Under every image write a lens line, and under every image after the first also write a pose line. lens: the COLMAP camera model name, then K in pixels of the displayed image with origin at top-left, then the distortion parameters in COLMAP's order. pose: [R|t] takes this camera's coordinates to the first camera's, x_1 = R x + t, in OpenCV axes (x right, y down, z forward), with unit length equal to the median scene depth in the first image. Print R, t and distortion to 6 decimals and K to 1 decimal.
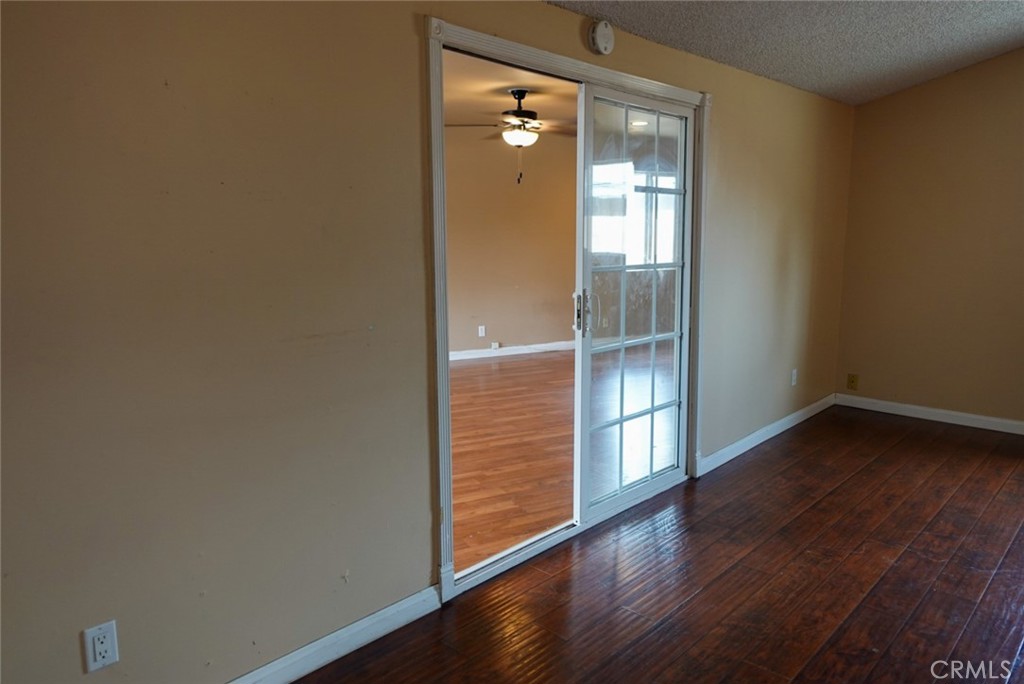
lens RADIAL K [[715.8, 0, 513.7], [0, 715.8, 332.3], [0, 0, 1]] dist [-0.001166, 0.007135]
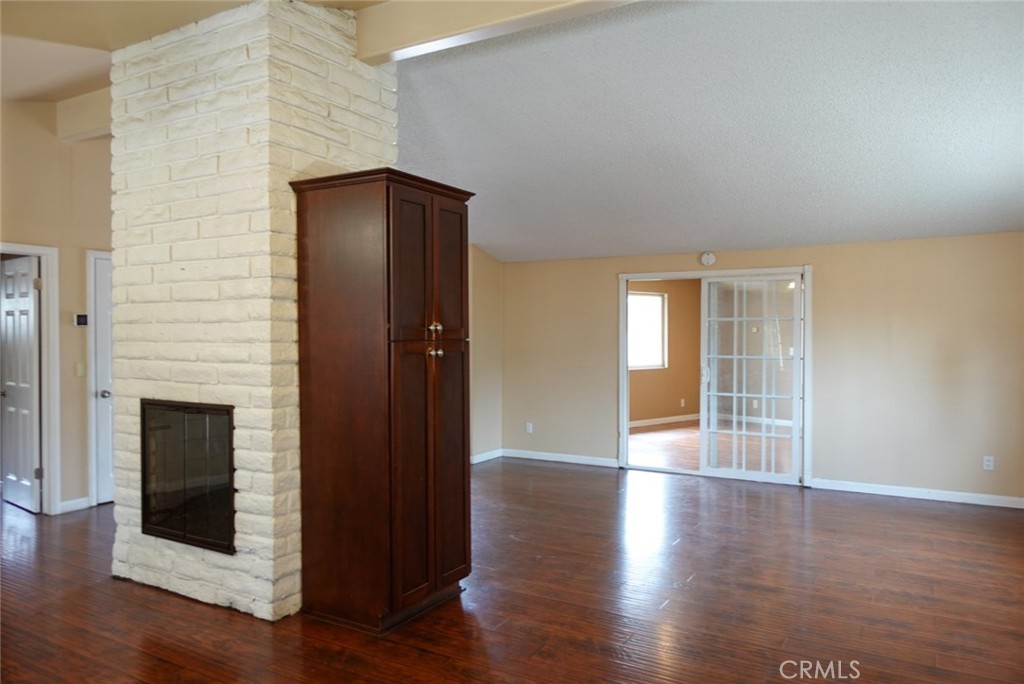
lens RADIAL K [[715.8, 0, 509.1], [0, 715.8, 341.8], [0, 0, 1]] dist [-0.001166, 0.007135]
pose [[0.213700, 0.015289, -0.976780, 2.084178], [-0.139282, 0.990140, -0.014974, -0.013180], [0.966919, 0.139247, 0.213722, -0.094238]]
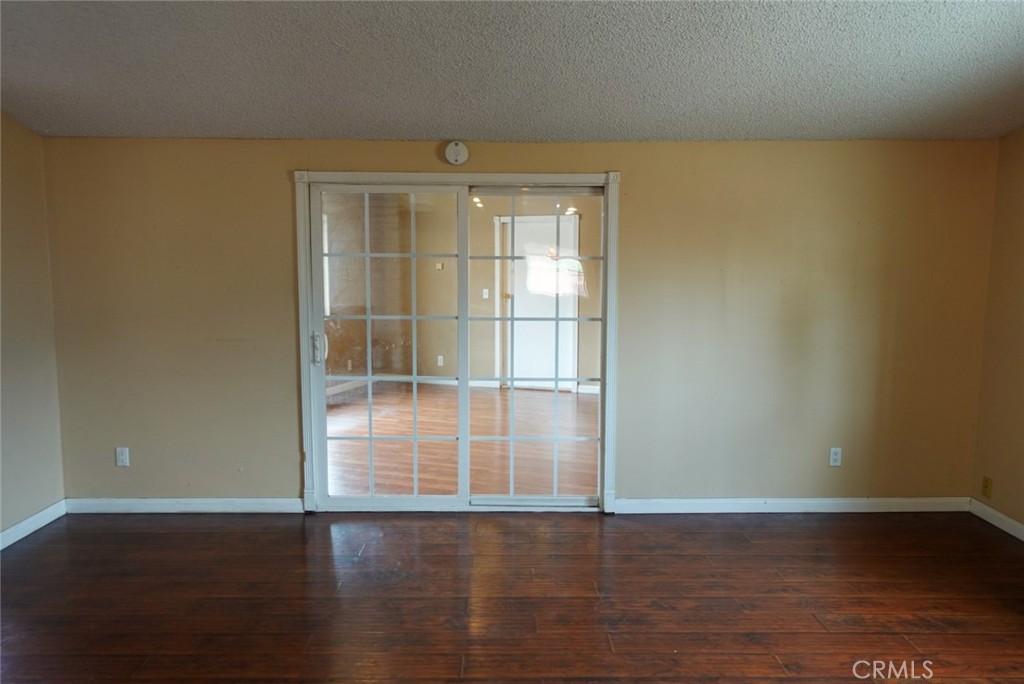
lens RADIAL K [[715.8, 0, 508.5], [0, 715.8, 338.9], [0, 0, 1]] dist [-0.001166, 0.007135]
pose [[0.687725, 0.083327, -0.721173, 1.112234], [-0.109905, 0.993891, 0.010031, -0.070595], [0.717604, 0.072362, 0.692682, 0.123332]]
